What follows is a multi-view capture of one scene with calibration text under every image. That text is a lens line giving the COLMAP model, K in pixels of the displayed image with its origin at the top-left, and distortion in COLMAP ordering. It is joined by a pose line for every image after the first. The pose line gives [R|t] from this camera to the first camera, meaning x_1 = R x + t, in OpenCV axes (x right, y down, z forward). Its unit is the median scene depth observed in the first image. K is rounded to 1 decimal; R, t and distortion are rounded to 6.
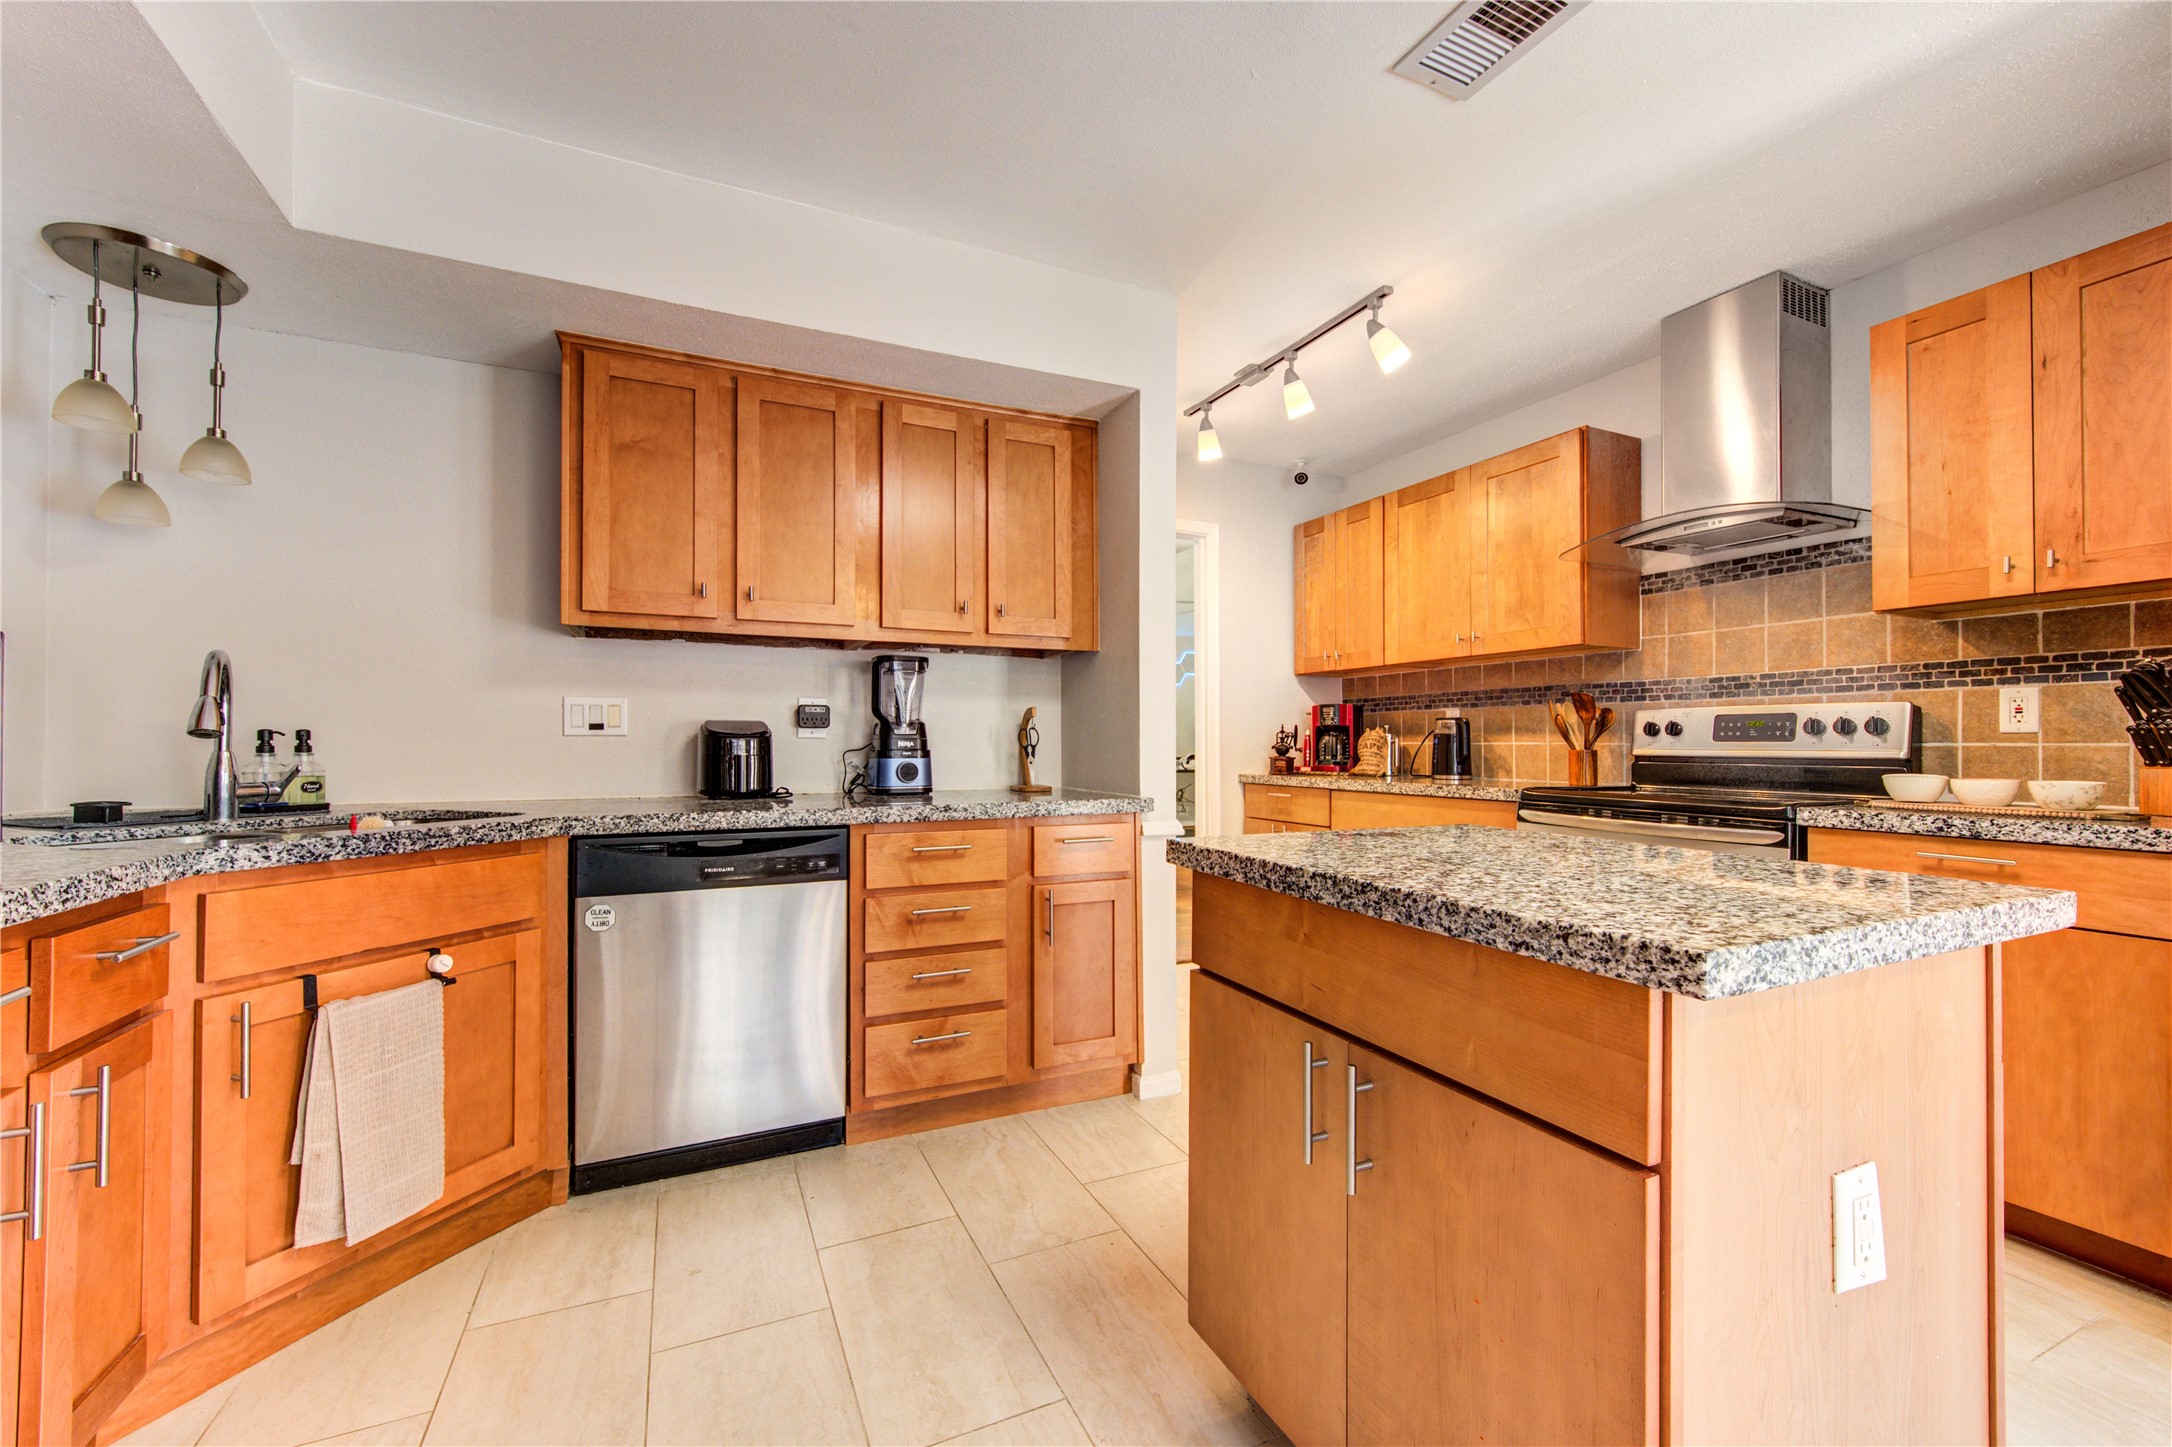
lens RADIAL K [[856.2, 0, 1087.8], [0, 856.2, 730.3], [0, 0, 1]] dist [-0.000485, -0.000215]
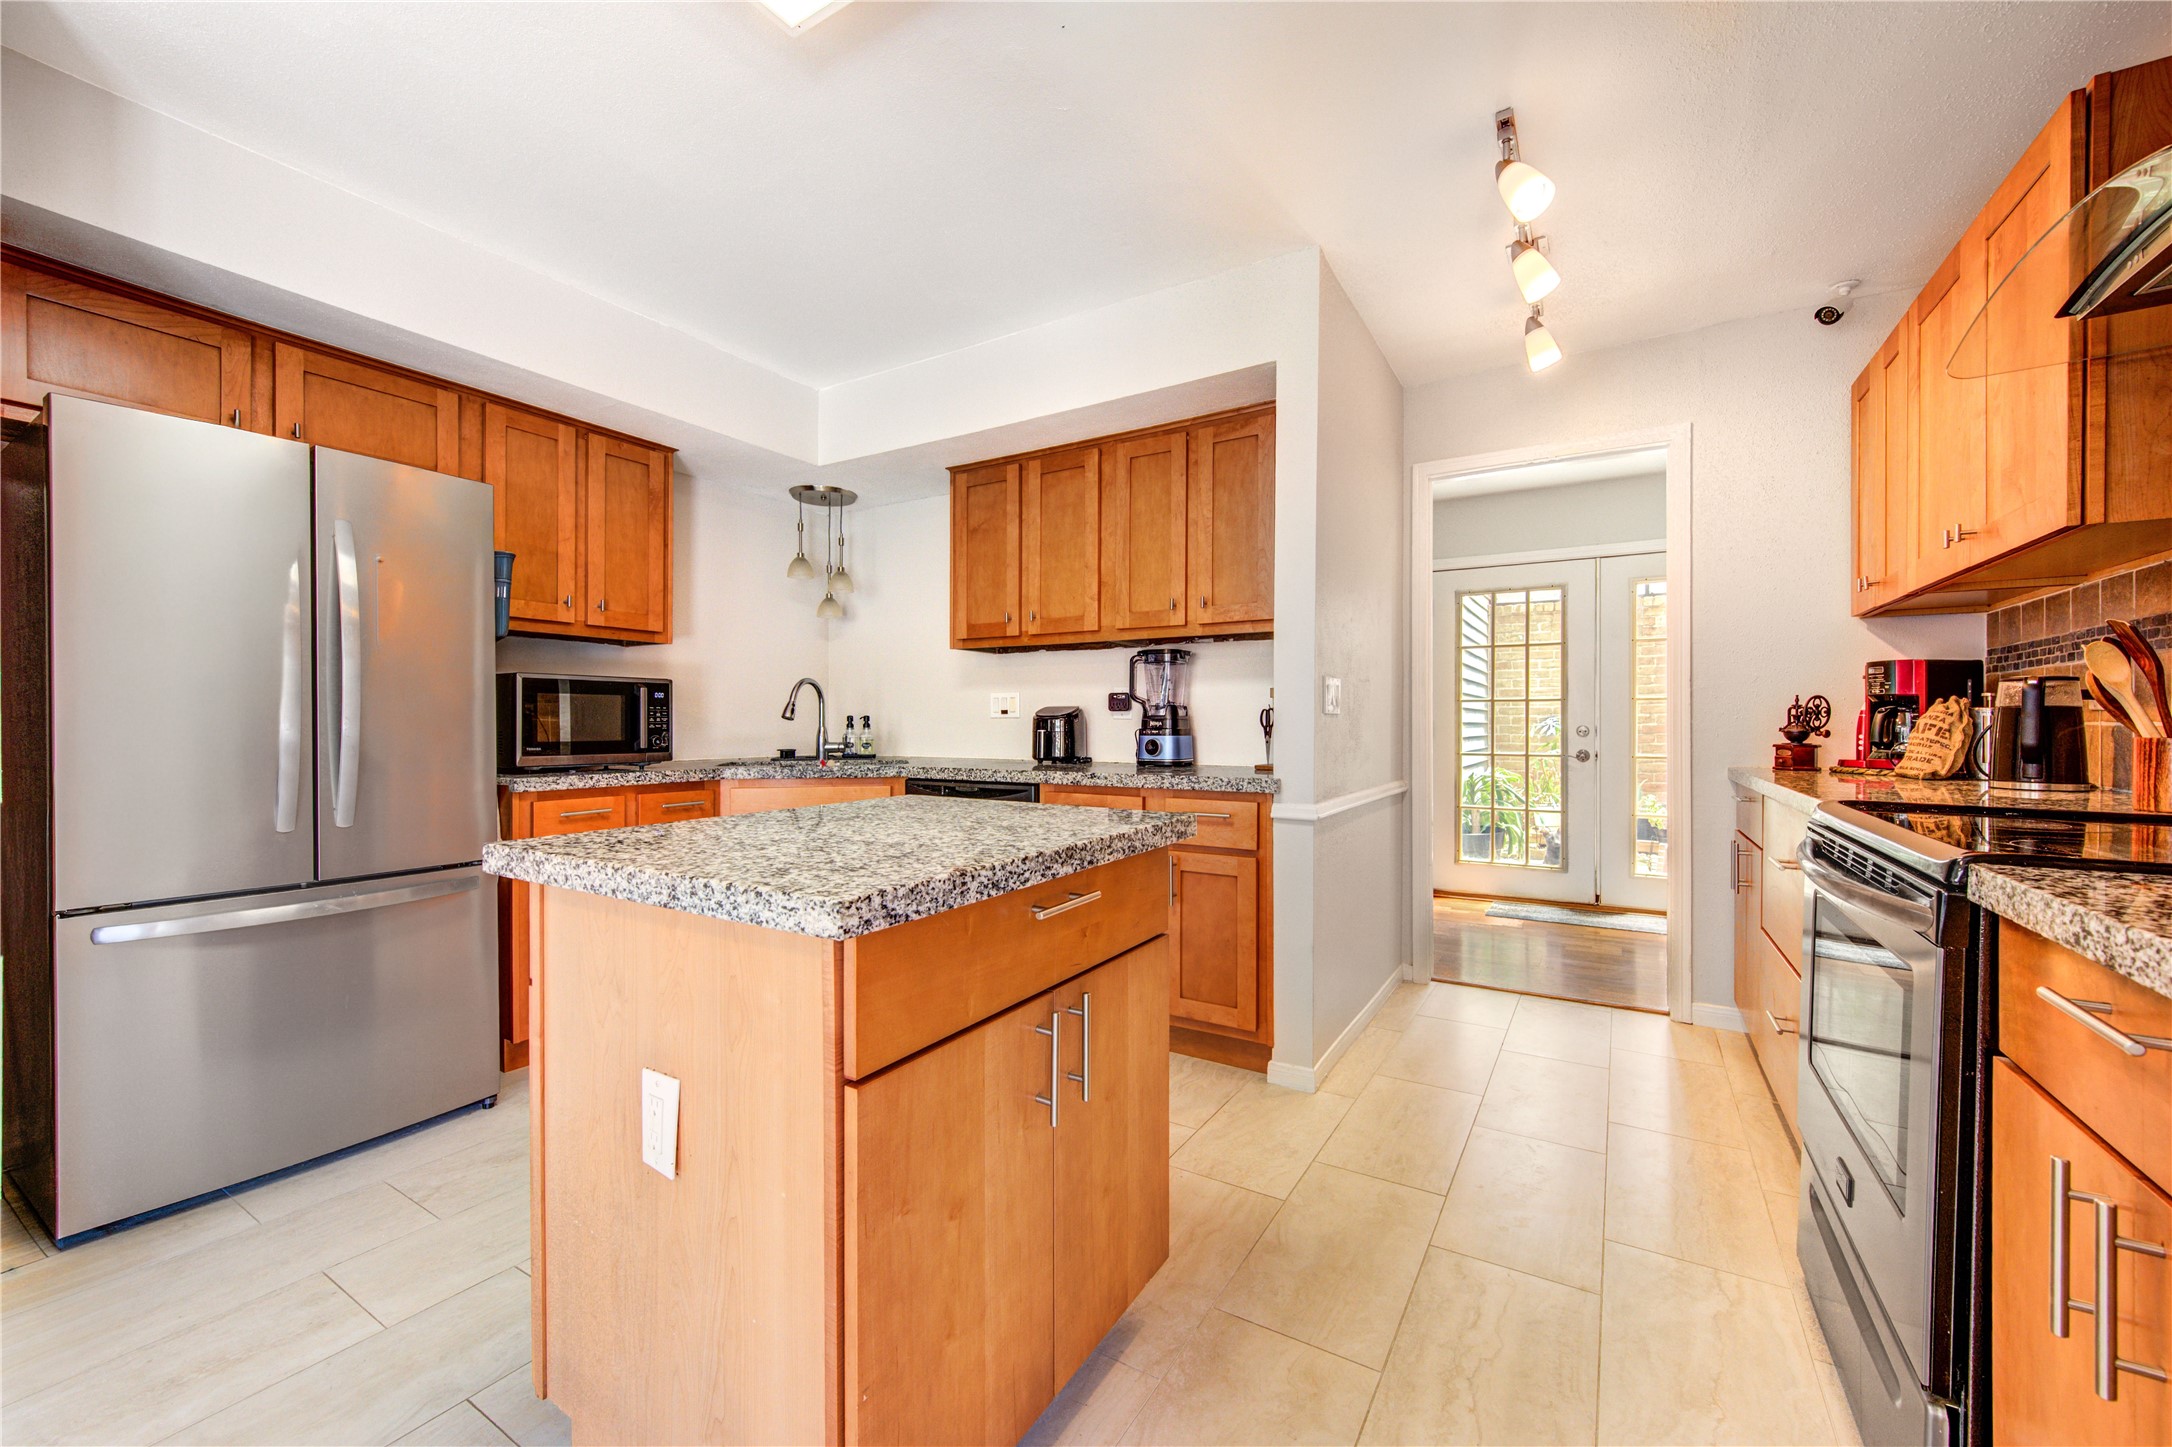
lens RADIAL K [[839.9, 0, 1086.0], [0, 839.9, 723.5], [0, 0, 1]] dist [-0.000433, -0.000129]
pose [[0.564419, 0.000958, -0.825488, 0.773088], [0.011165, 0.999899, 0.008794, 0.004709], [0.825413, -0.014180, 0.564351, 0.290695]]
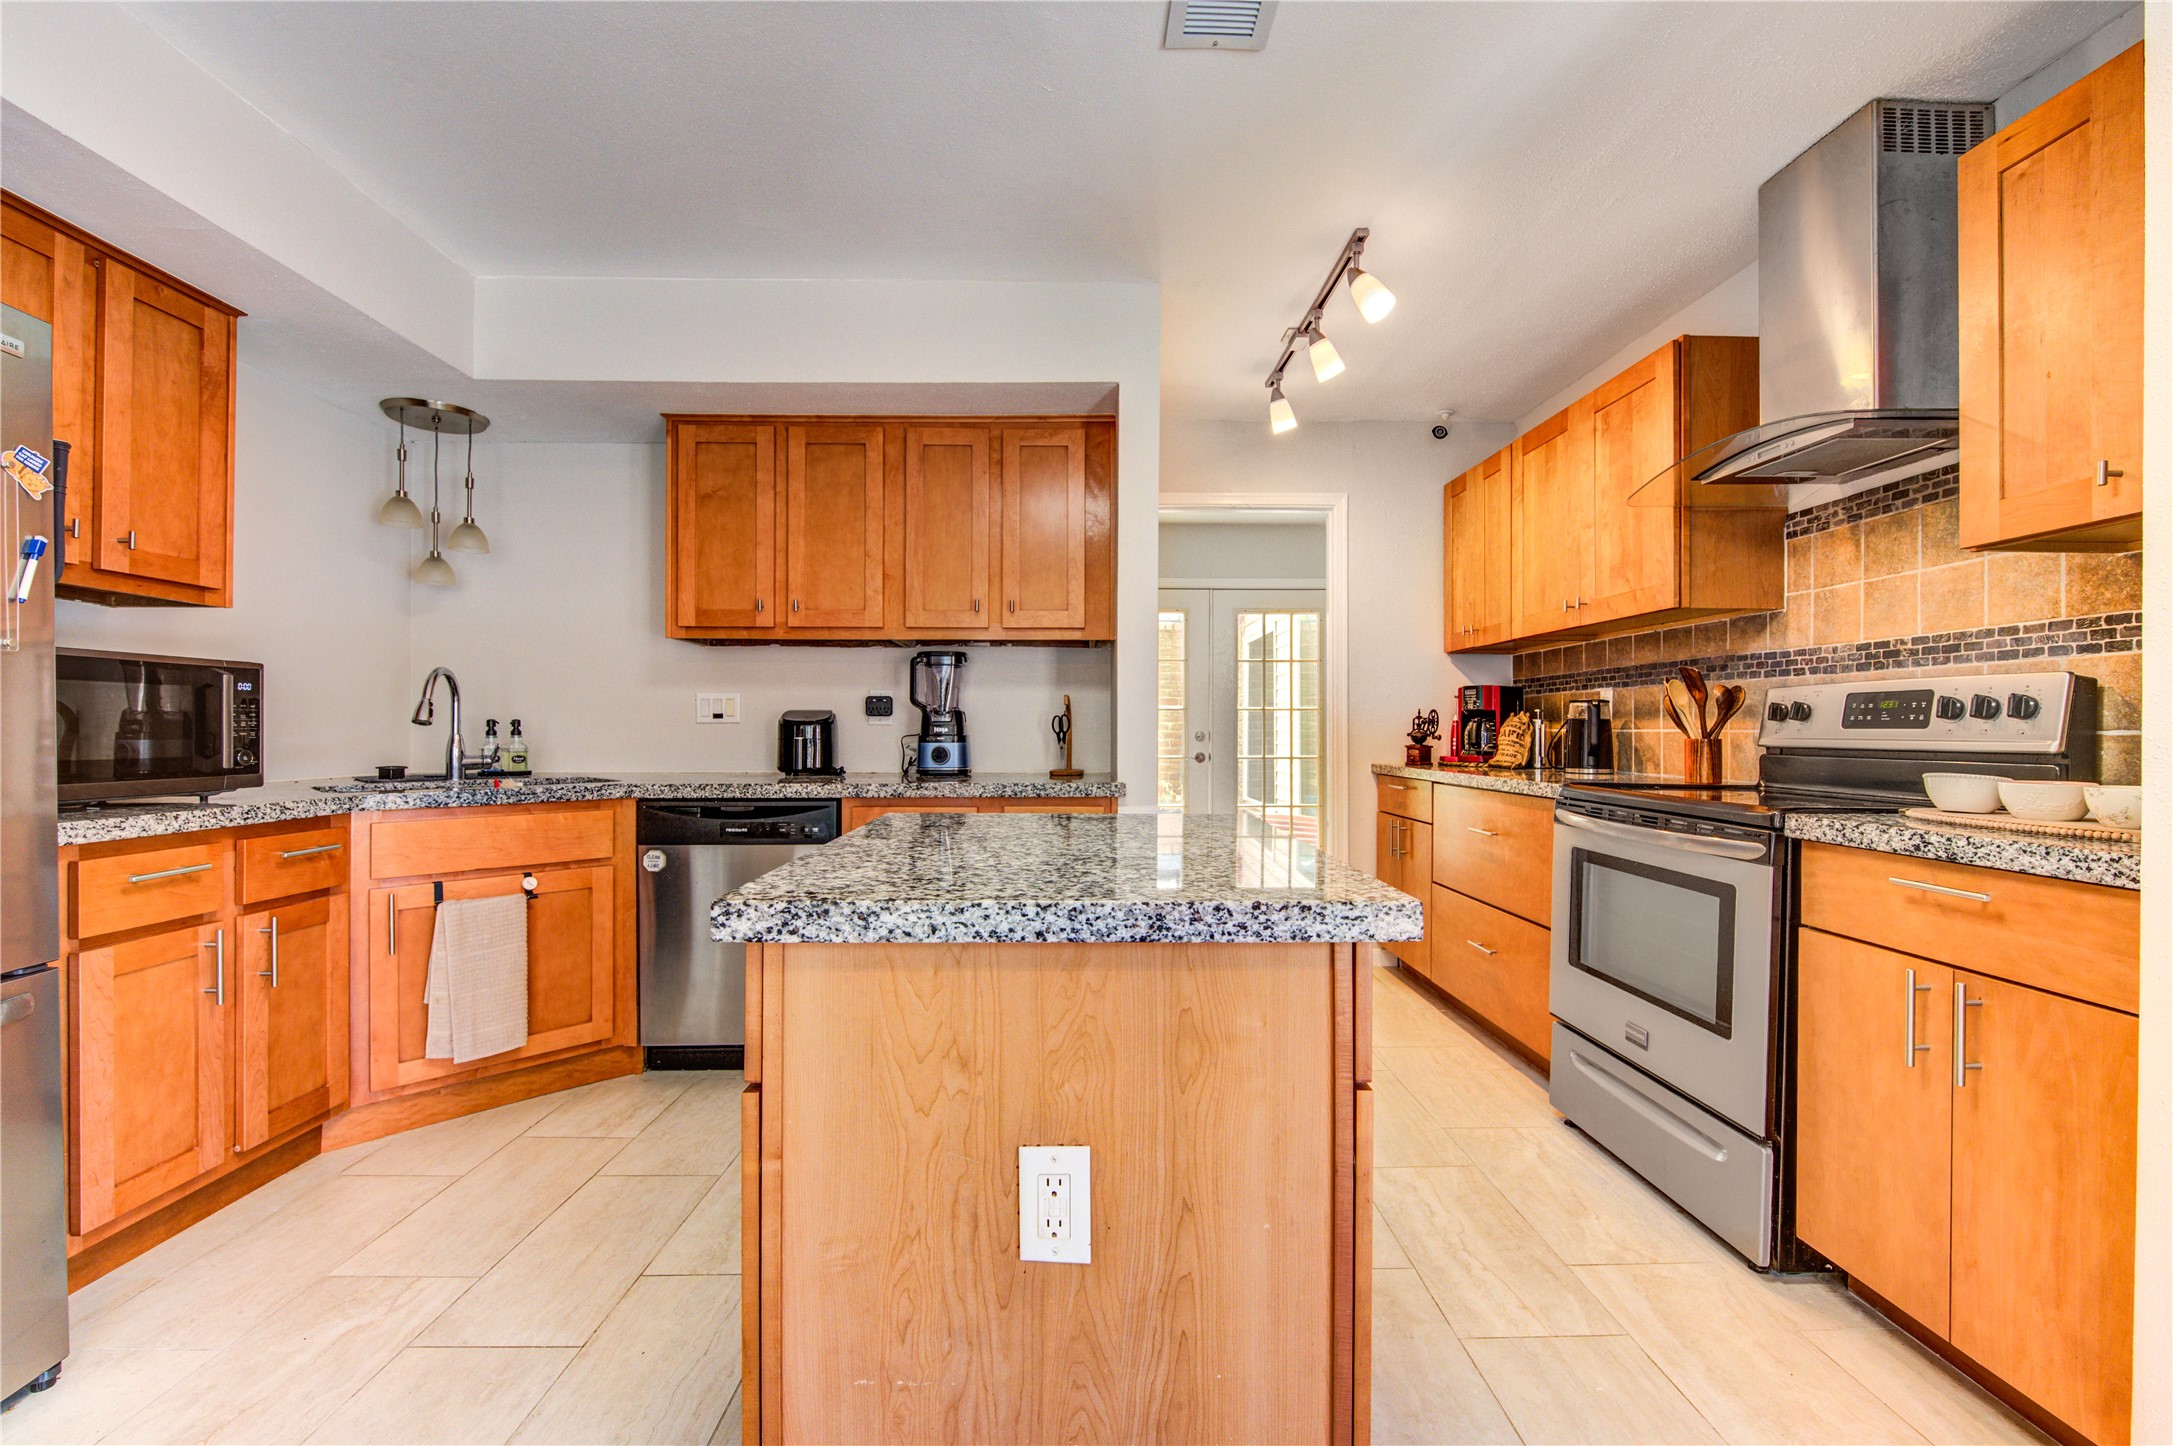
lens RADIAL K [[884.1, 0, 1086.5], [0, 884.1, 723.0], [0, 0, 1]] dist [-0.003574, -0.003045]
pose [[0.916495, -0.001687, -0.400044, 0.472678], [0.004568, 0.999970, 0.006249, 0.000293], [0.400021, -0.007554, 0.916475, 0.018327]]
